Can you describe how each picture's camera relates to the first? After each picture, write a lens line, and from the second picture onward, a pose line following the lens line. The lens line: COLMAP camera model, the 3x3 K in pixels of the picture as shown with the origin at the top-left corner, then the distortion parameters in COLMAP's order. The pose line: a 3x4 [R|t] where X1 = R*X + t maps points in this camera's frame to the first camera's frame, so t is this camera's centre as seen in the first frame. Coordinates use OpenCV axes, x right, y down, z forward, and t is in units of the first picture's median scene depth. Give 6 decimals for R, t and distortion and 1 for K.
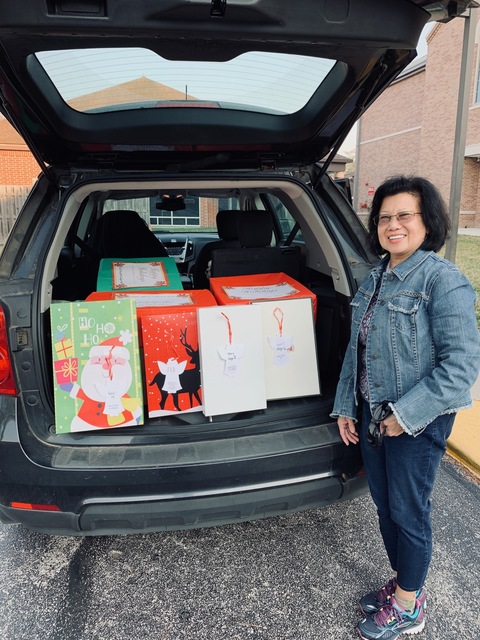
lens RADIAL K [[485.6, 0, 242.9], [0, 485.6, 313.3], [0, 0, 1]] dist [0.053688, -0.069808]
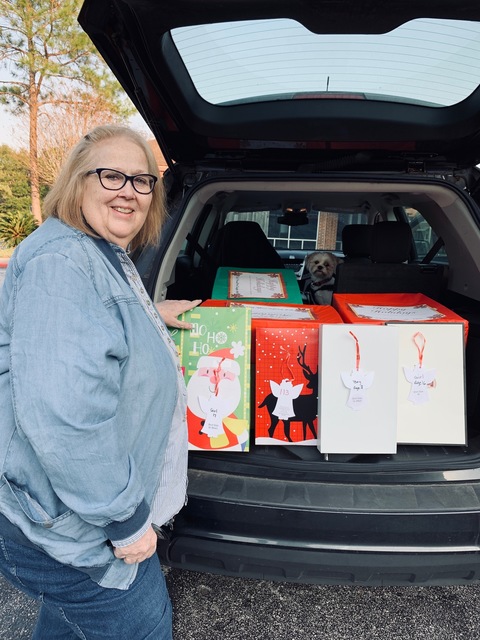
lens RADIAL K [[485.6, 0, 244.9], [0, 485.6, 317.0], [0, 0, 1]] dist [0.053688, -0.069808]
pose [[0.972865, 0.081640, -0.216492, -0.035696], [-0.090382, 0.995432, -0.030775, 0.013773], [0.212991, 0.049507, 0.975799, 0.118172]]
